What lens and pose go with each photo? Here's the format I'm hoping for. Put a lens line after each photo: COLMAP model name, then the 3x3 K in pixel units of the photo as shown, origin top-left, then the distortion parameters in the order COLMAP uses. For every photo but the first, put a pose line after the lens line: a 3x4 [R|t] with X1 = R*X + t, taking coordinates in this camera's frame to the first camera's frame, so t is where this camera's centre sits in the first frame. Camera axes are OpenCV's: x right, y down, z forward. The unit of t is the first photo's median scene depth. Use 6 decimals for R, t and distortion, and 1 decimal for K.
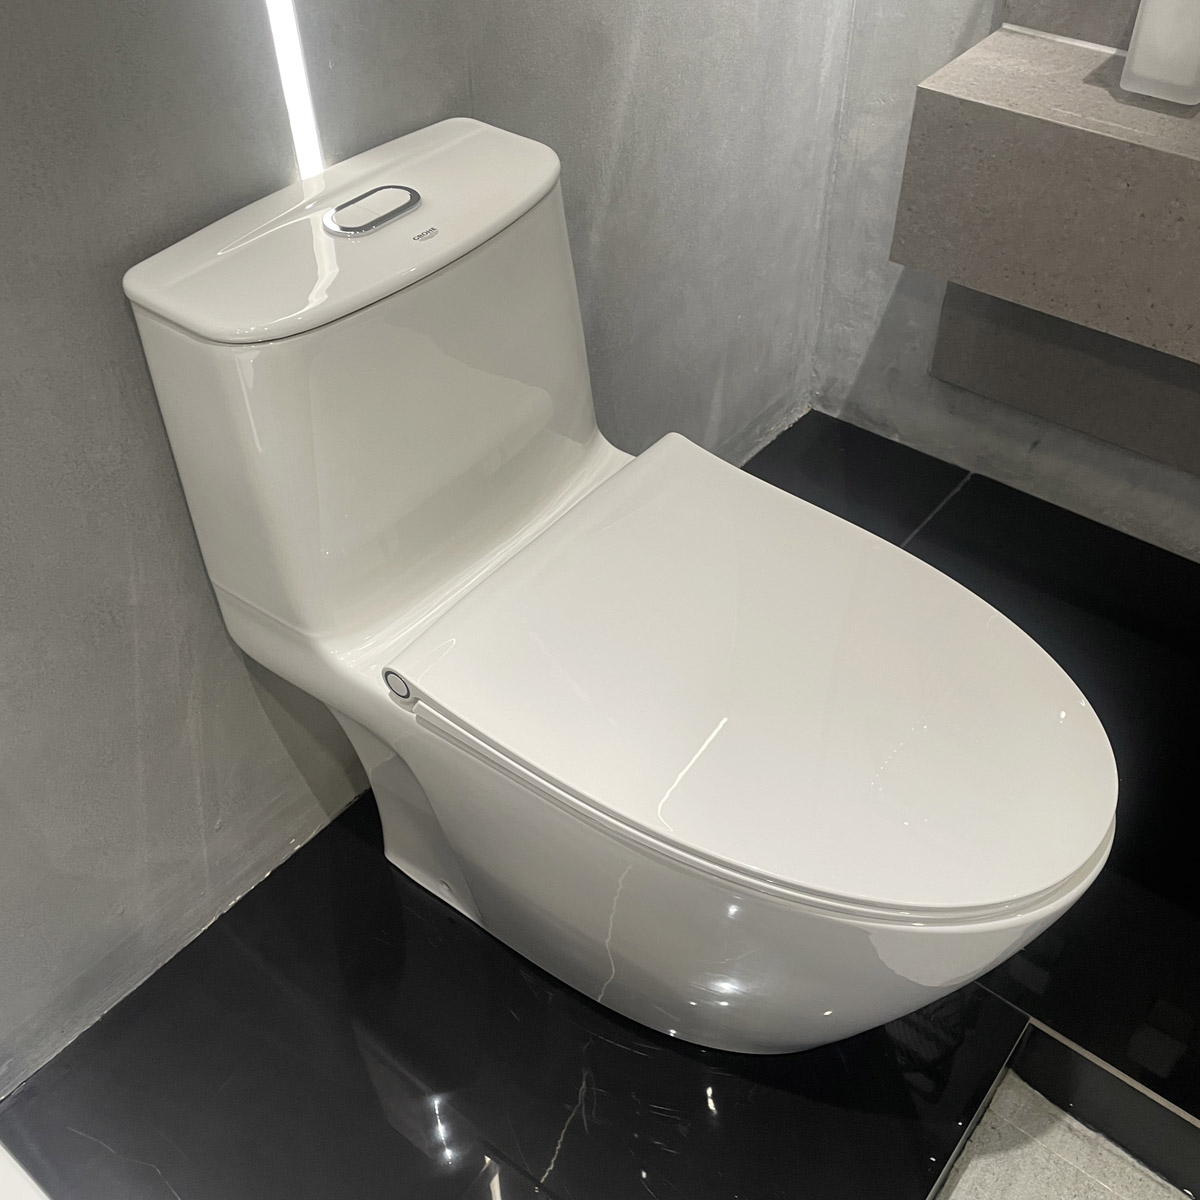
lens RADIAL K [[1222.7, 0, 632.4], [0, 1222.7, 621.4], [0, 0, 1]] dist [0.073837, -0.103218]
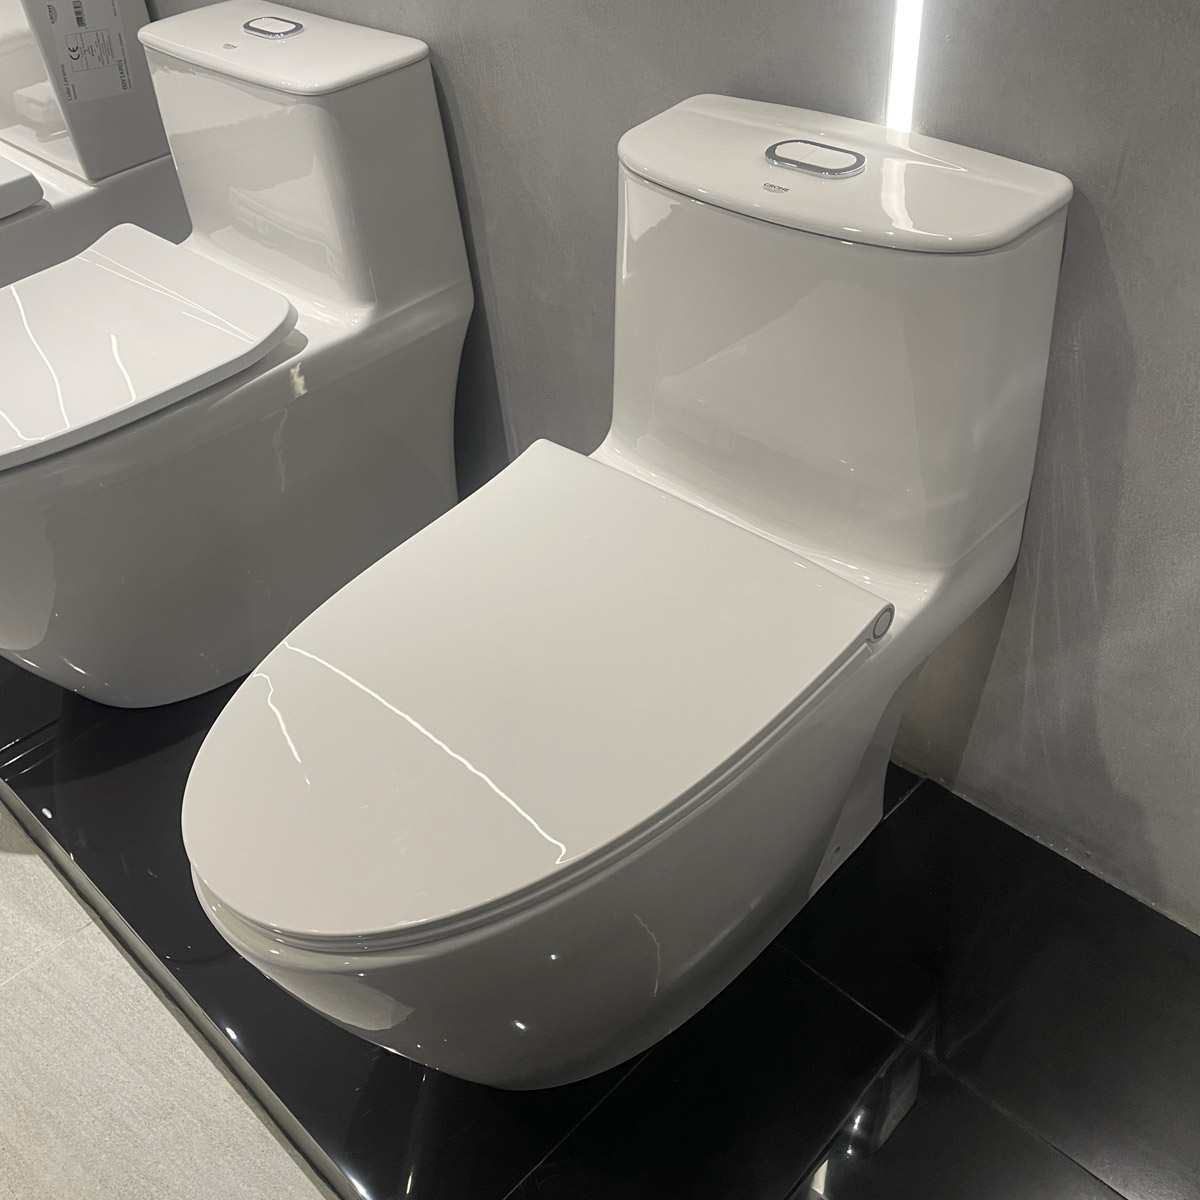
lens RADIAL K [[1227.4, 0, 624.6], [0, 1227.4, 603.7], [0, 0, 1]] dist [0.078758, -0.112653]
pose [[-0.120141, 0.649819, -0.750534, 0.590017], [-0.646546, 0.522484, 0.555867, -0.440337], [0.753355, 0.552037, 0.357367, 0.519428]]
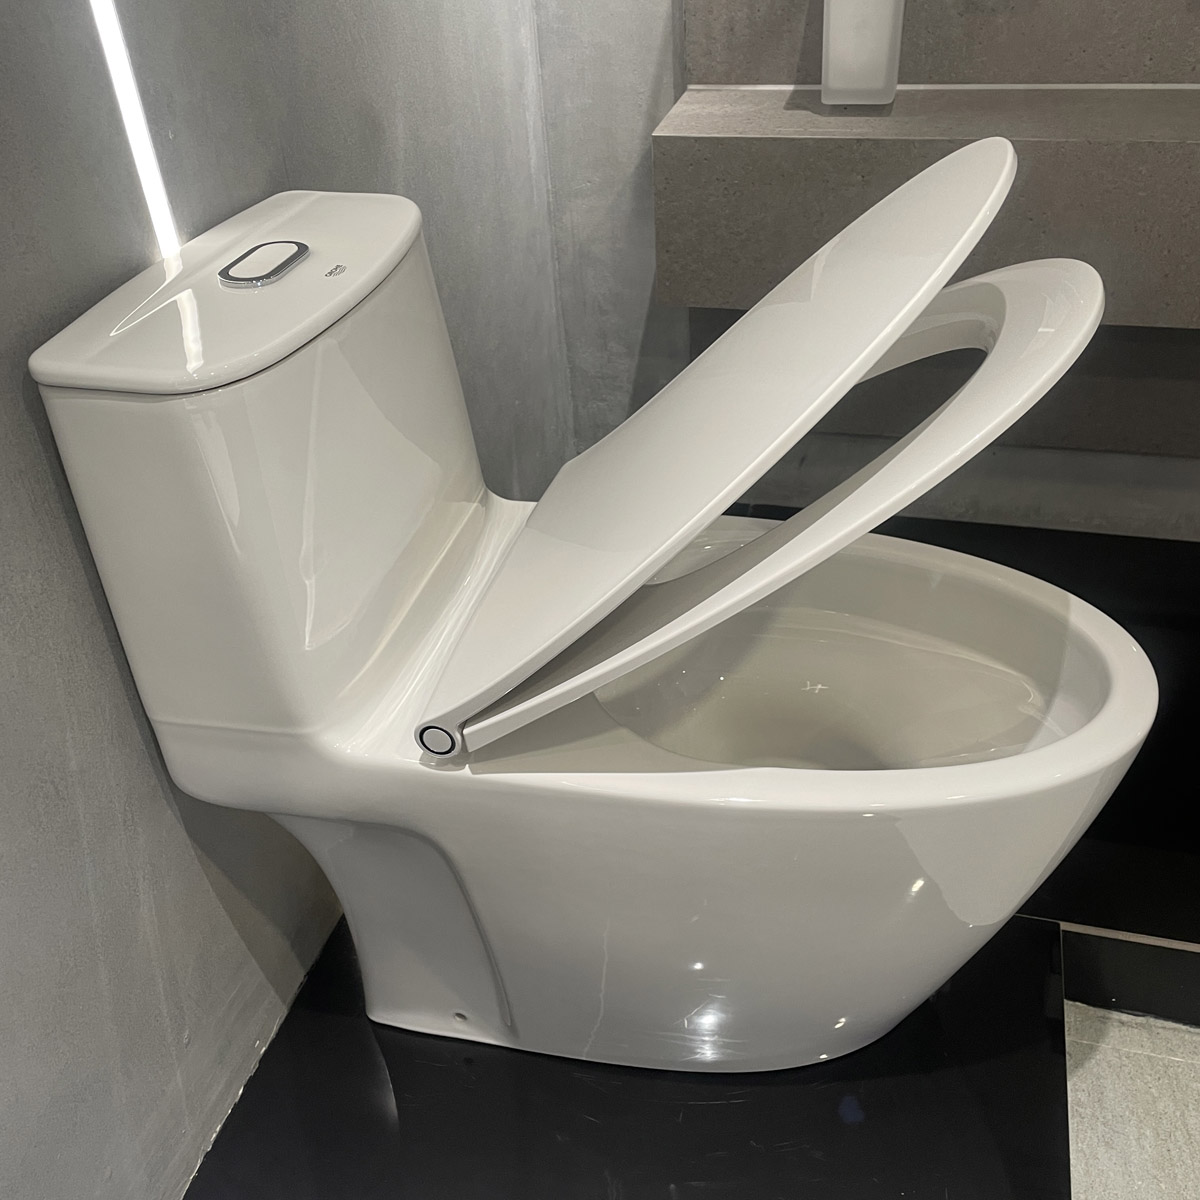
lens RADIAL K [[1222.7, 0, 632.4], [0, 1222.7, 621.4], [0, 0, 1]] dist [0.073837, -0.103218]
pose [[0.915431, -0.269586, 0.298848, -0.223120], [0.314895, 0.942174, -0.114667, 0.085969], [-0.250654, 0.199076, 0.947387, 0.068991]]
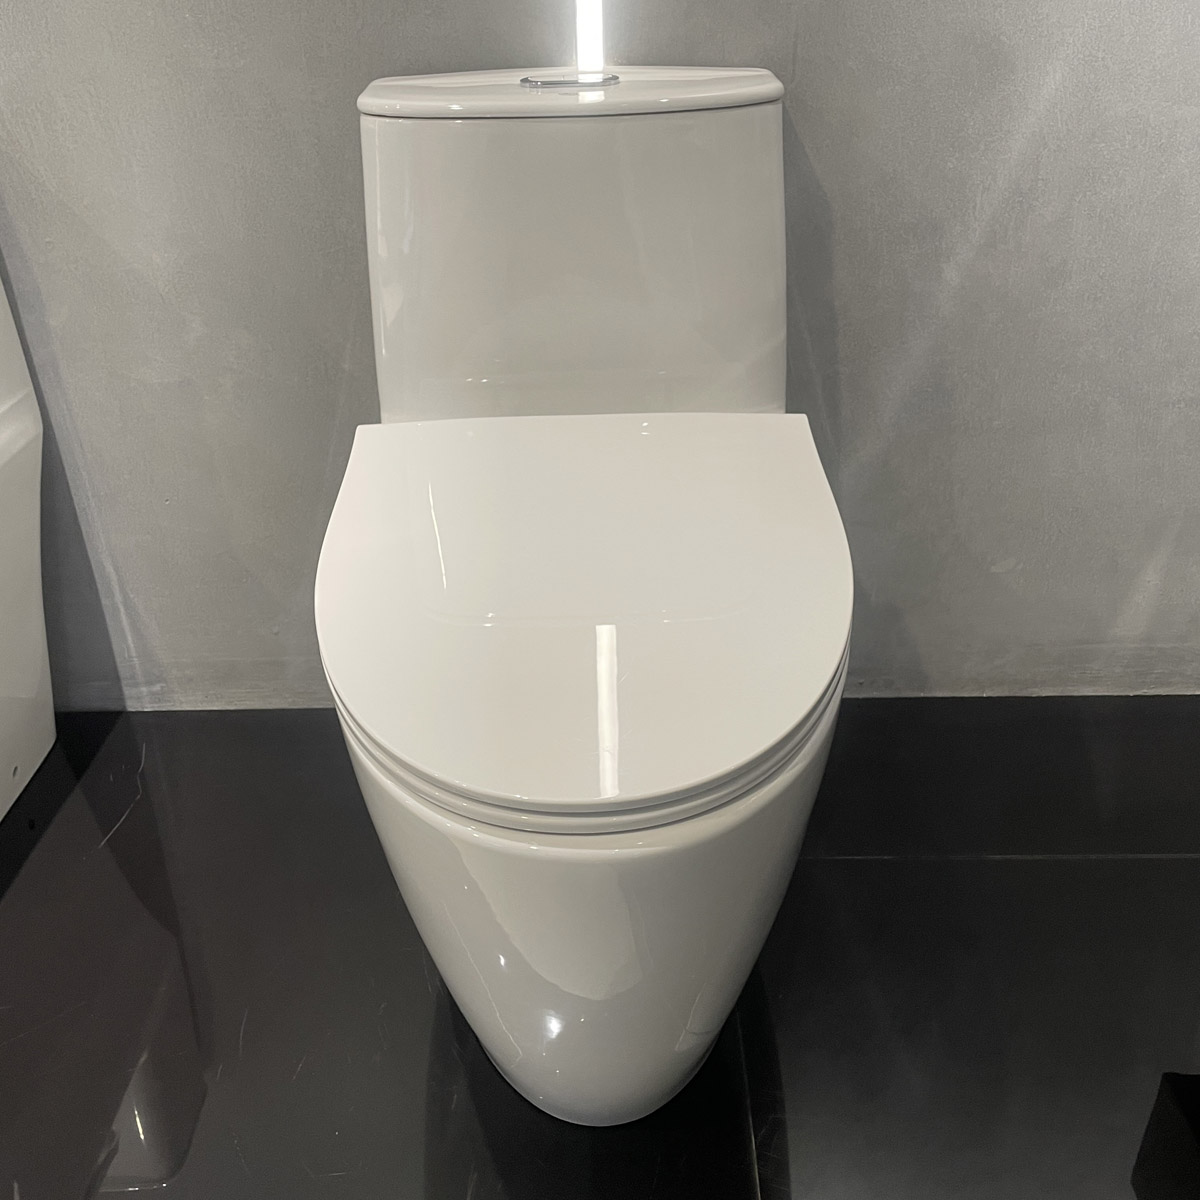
lens RADIAL K [[1197.2, 0, 596.8], [0, 1197.2, 575.5], [0, 0, 1]] dist [0.072385, -0.111237]
pose [[0.594633, 0.365124, -0.716307, 0.544185], [-0.543014, 0.839411, -0.022902, 0.040024], [0.592914, 0.402584, 0.697409, 0.312193]]
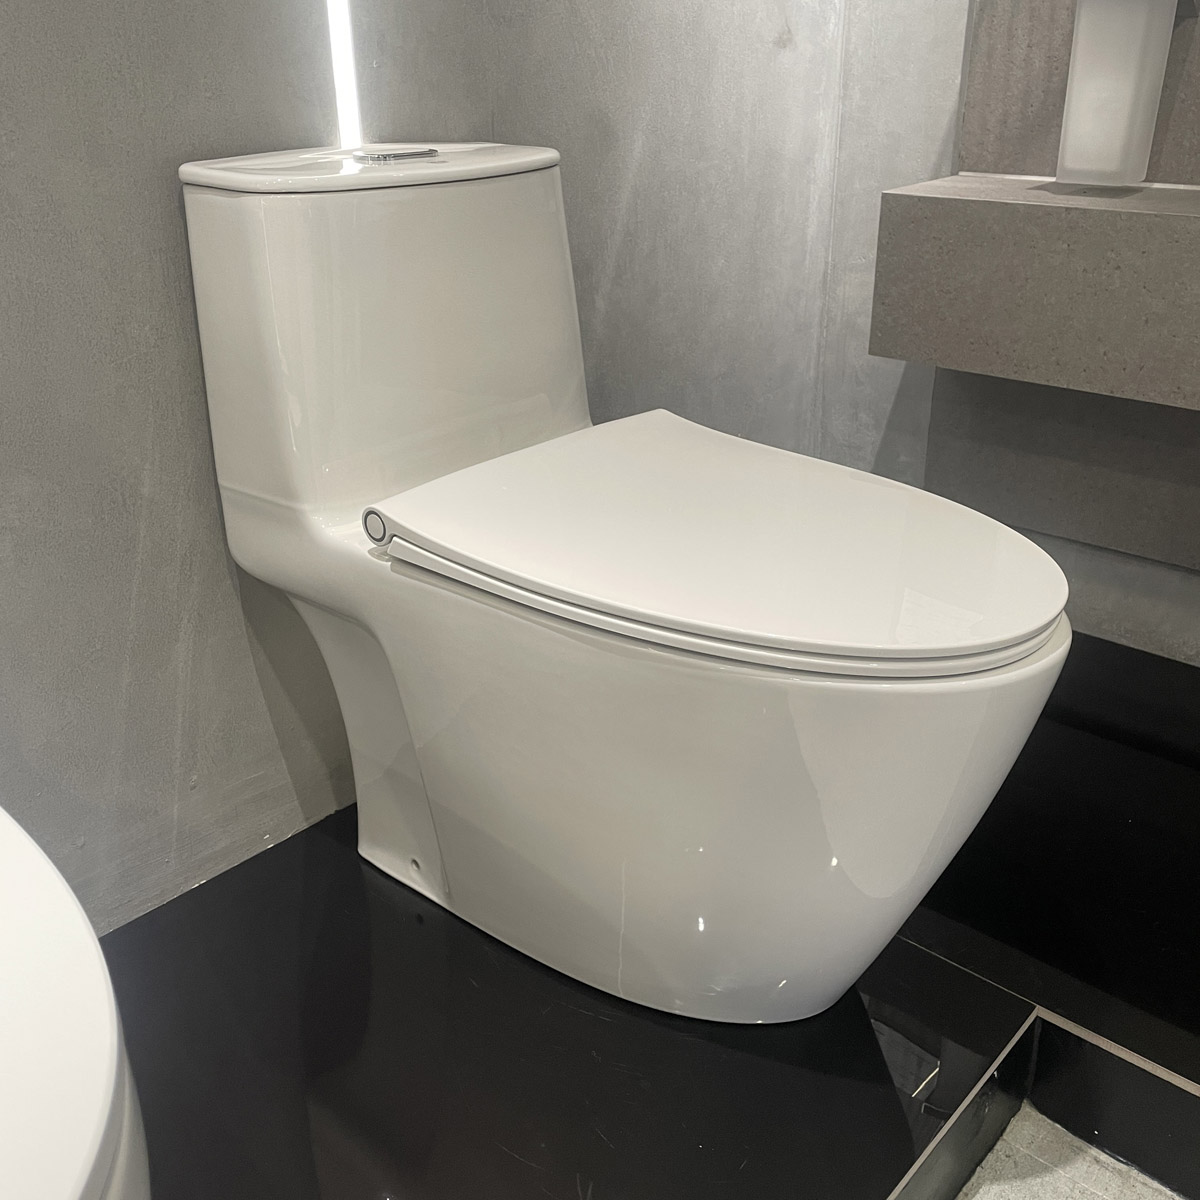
lens RADIAL K [[1227.4, 0, 624.6], [0, 1227.4, 603.7], [0, 0, 1]] dist [0.078758, -0.112653]
pose [[0.998394, 0.019391, -0.053238, 0.058637], [-0.036522, 0.938609, -0.343045, 0.343528], [0.043318, 0.344439, 0.937809, 0.028146]]
